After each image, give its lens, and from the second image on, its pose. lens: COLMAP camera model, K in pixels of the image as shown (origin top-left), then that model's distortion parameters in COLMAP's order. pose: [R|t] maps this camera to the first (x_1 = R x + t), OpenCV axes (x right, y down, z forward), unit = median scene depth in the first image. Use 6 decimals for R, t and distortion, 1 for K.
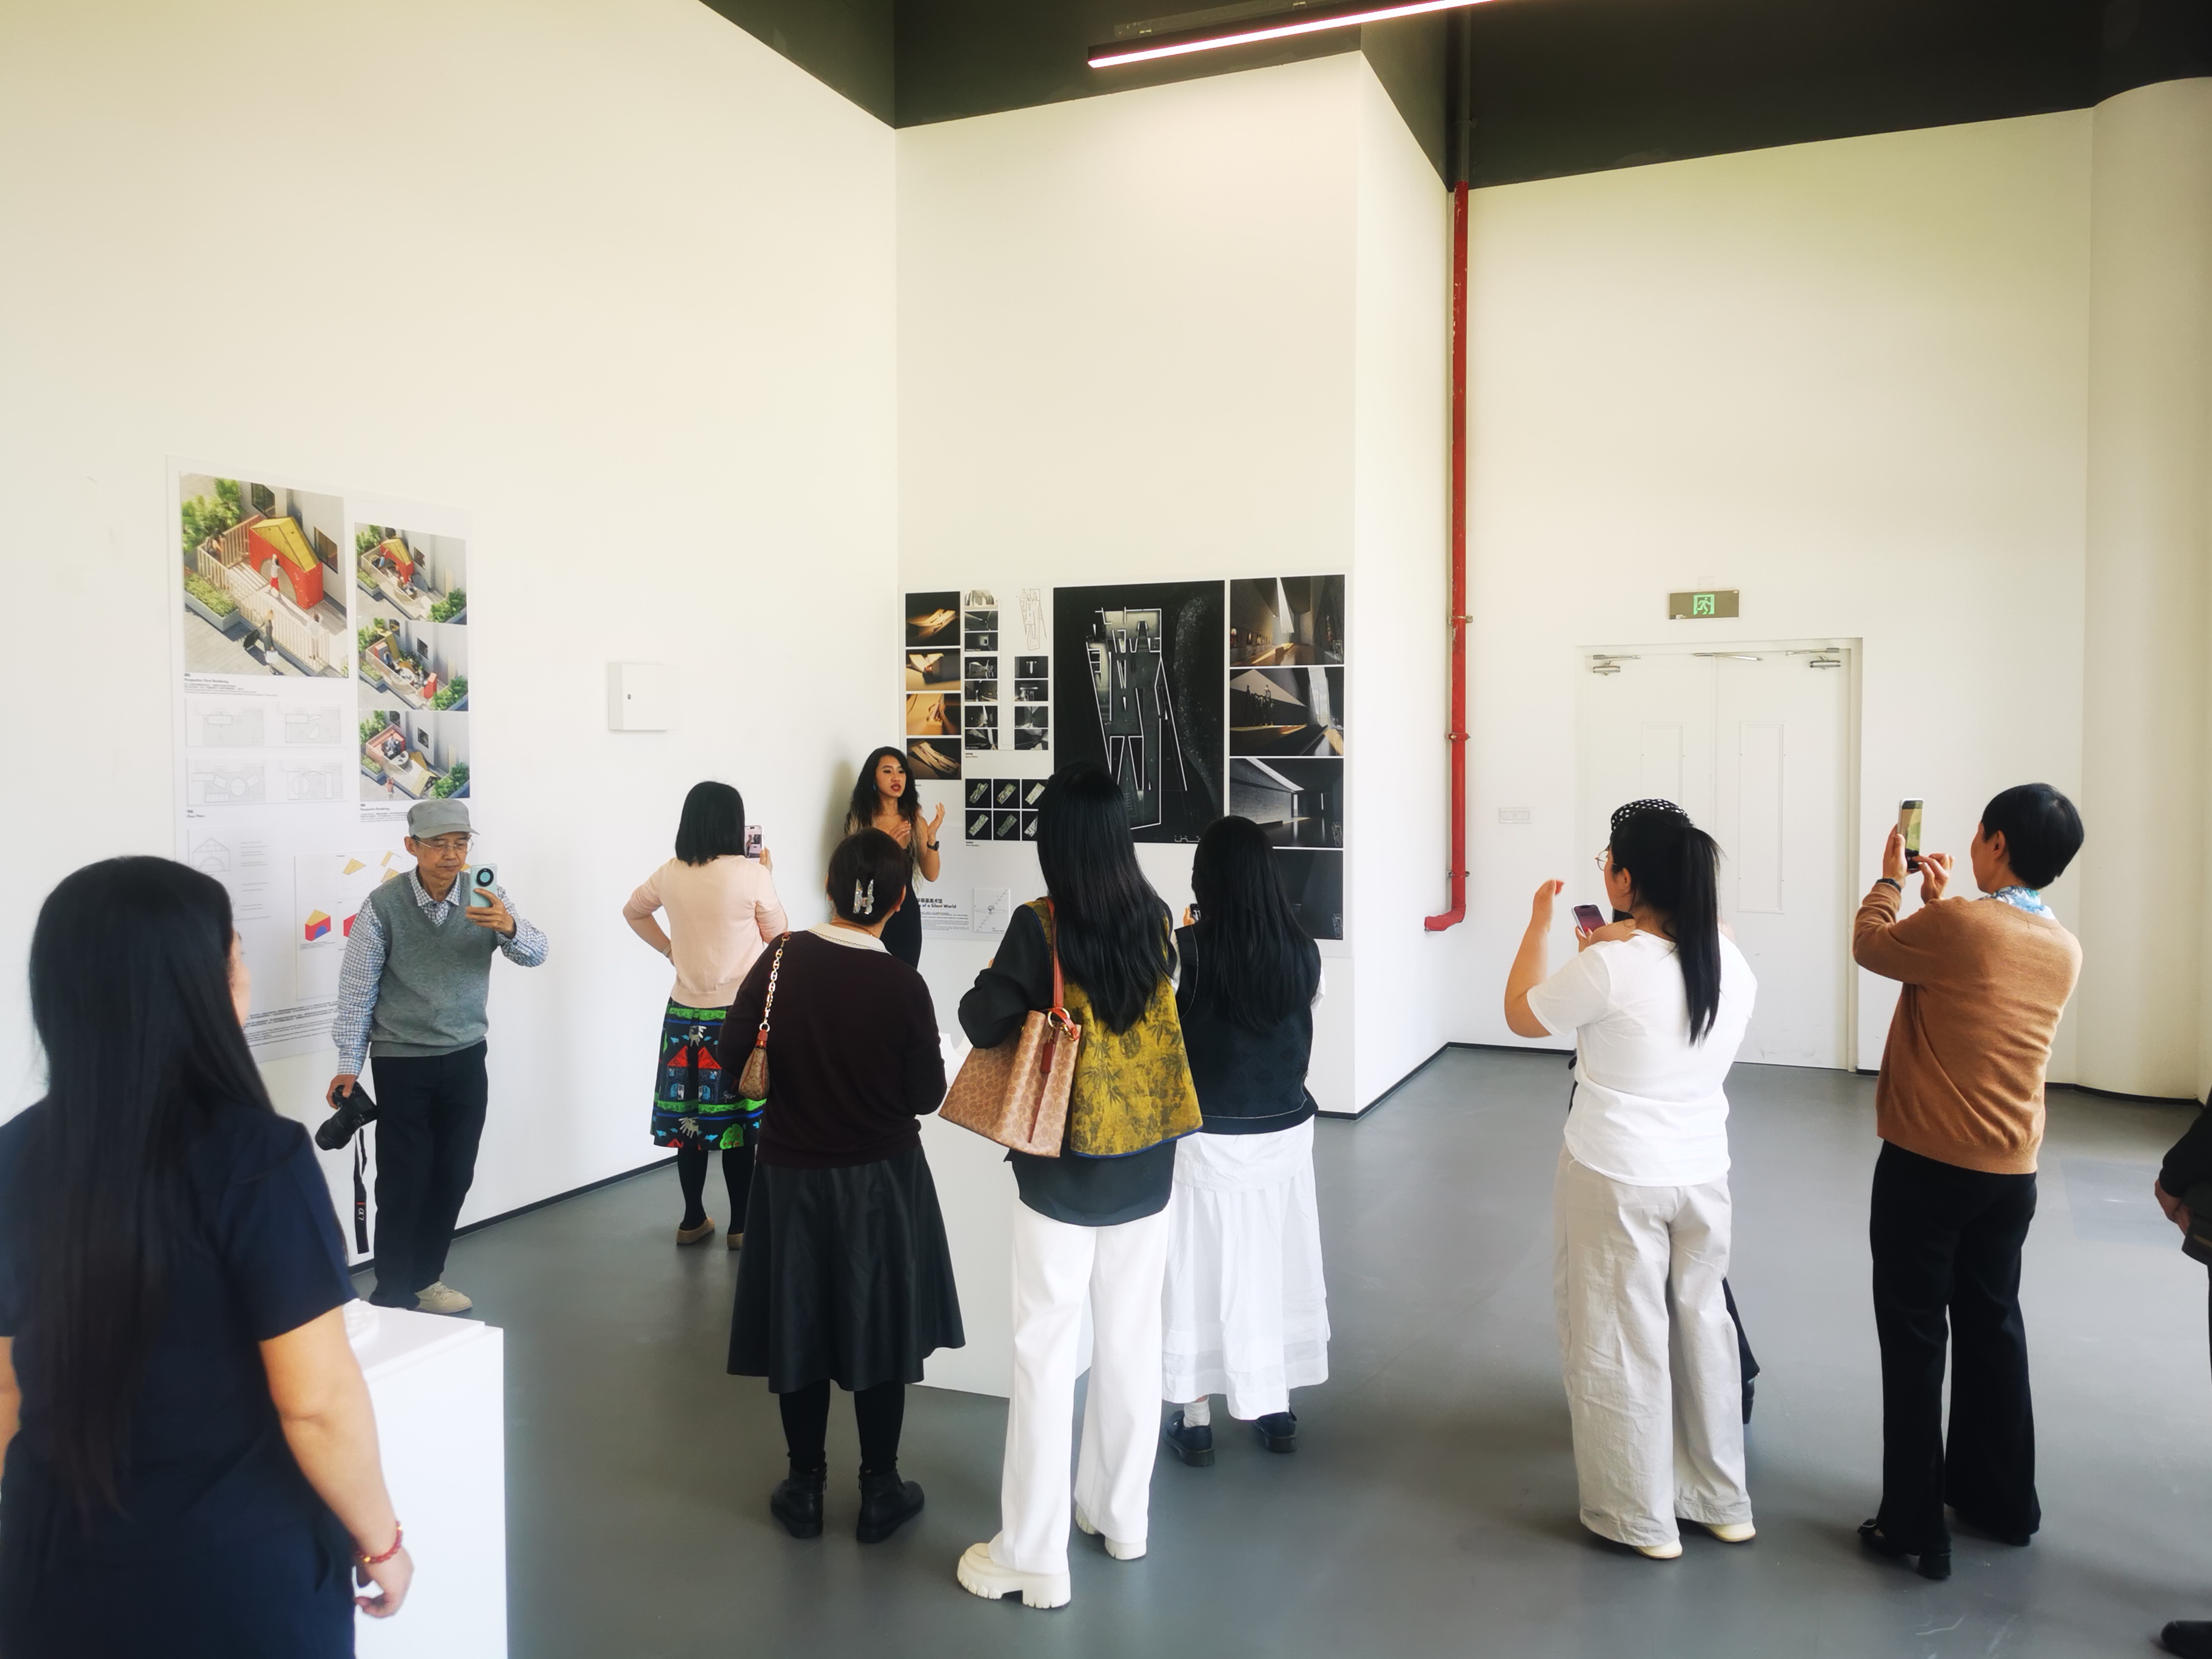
lens RADIAL K [[1732.8, 0, 1073.3], [0, 1732.8, 811.4], [0, 0, 1]] dist [0.067854, -0.097673]
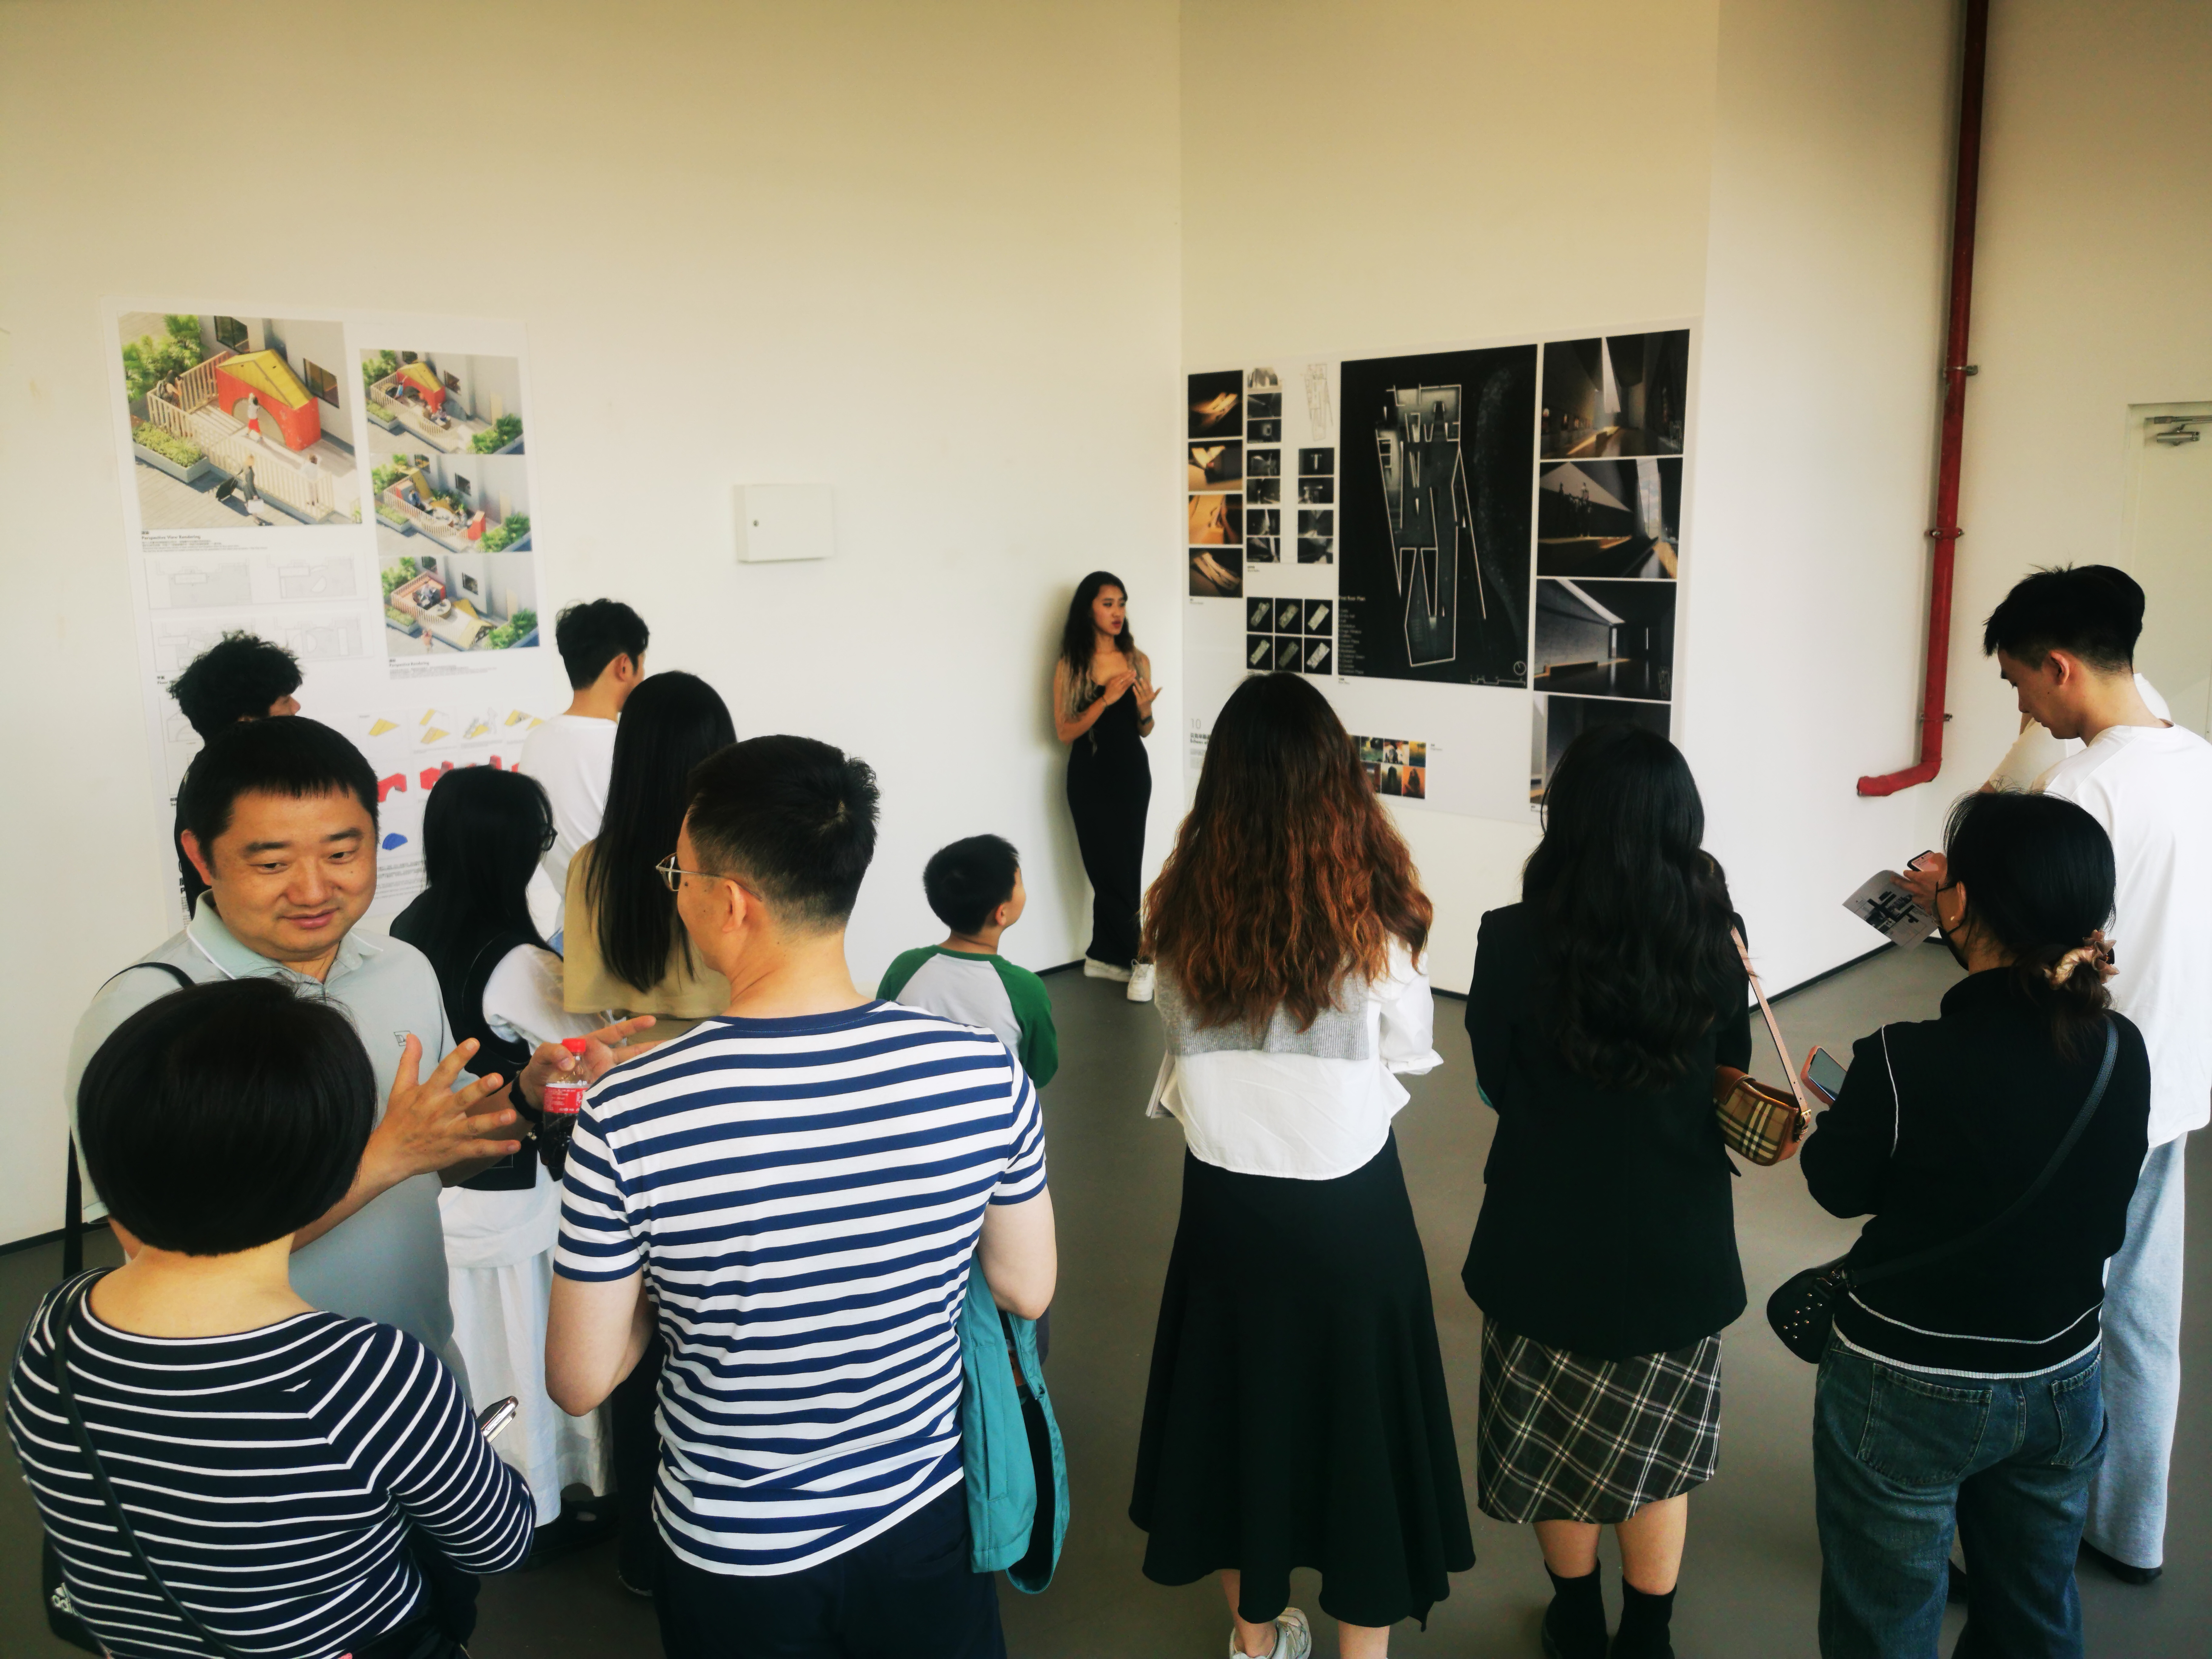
lens RADIAL K [[1732.8, 0, 1079.0], [0, 1732.8, 799.4], [0, 0, 1]] dist [0.067854, -0.097673]
pose [[0.924427, 0.051485, -0.377869, 0.202946], [0.001432, 0.990370, 0.138442, -0.041579], [0.381357, -0.128521, 0.915450, 0.197092]]
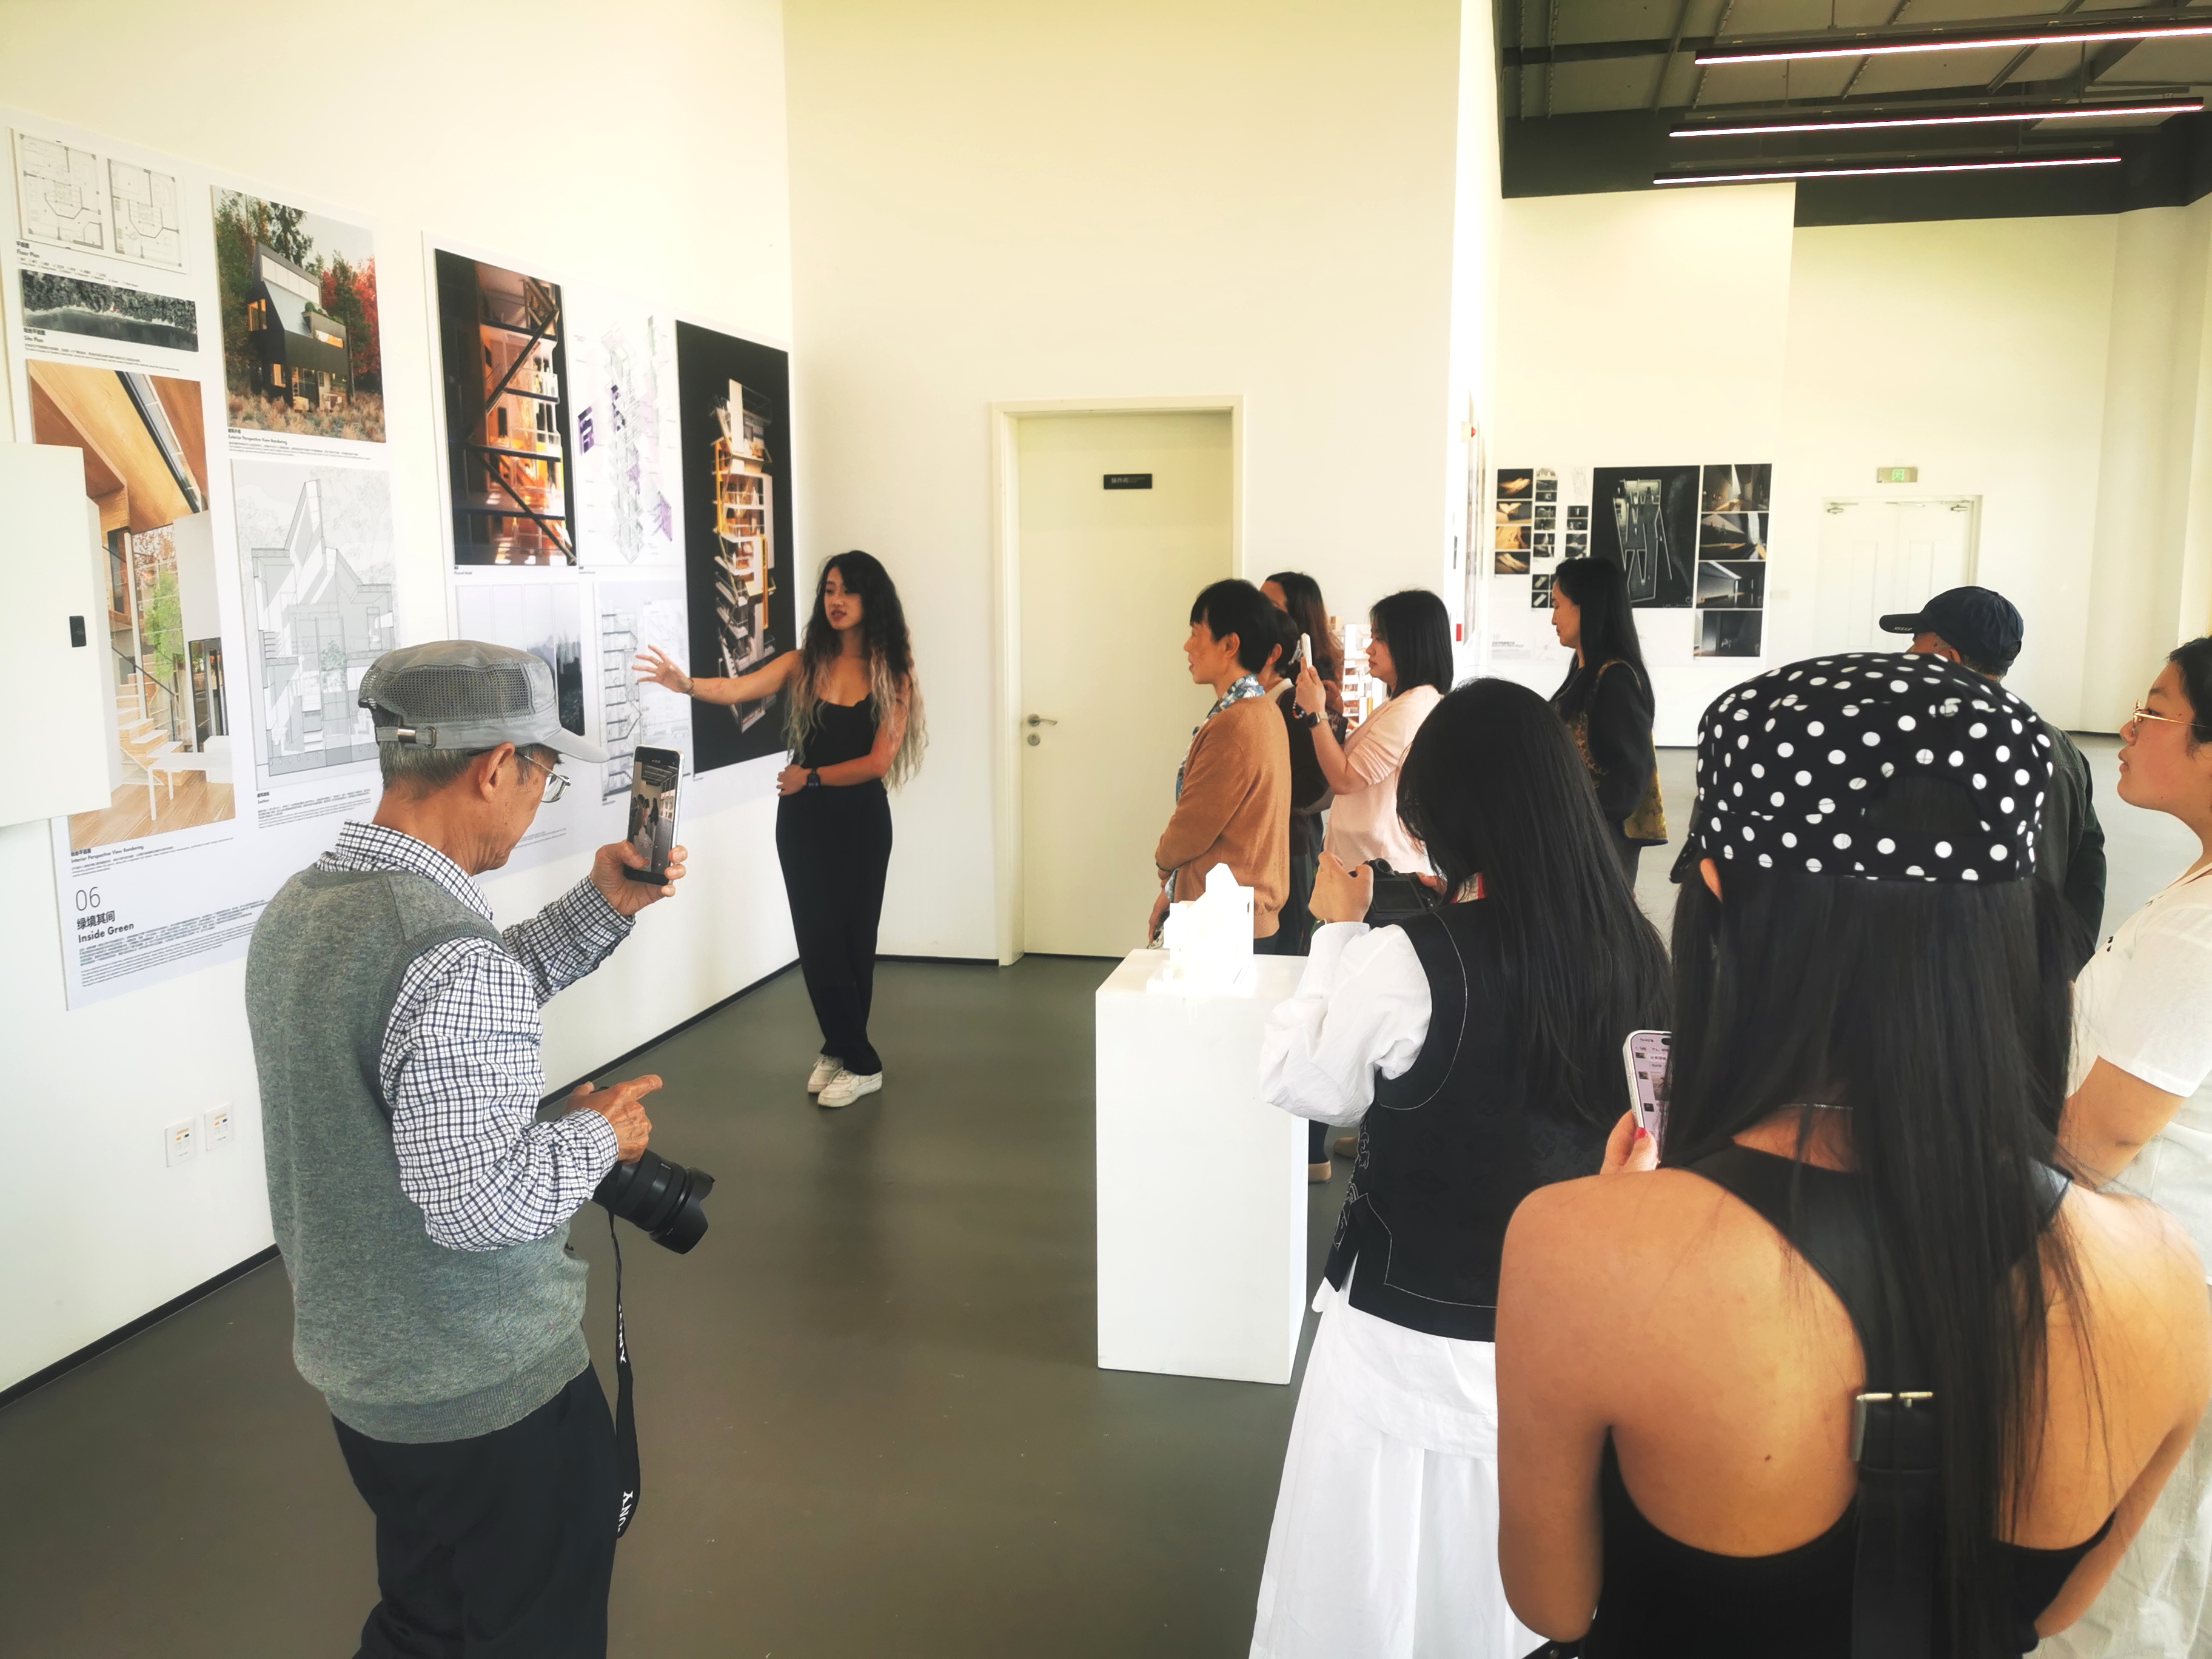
lens RADIAL K [[1732.8, 0, 1110.5], [0, 1732.8, 825.4], [0, 0, 1]] dist [0.067854, -0.097673]
pose [[0.982067, -0.028777, 0.186322, -0.905203], [0.007523, 0.993477, 0.113788, 0.033518], [-0.188381, -0.110346, 0.975877, -0.763610]]
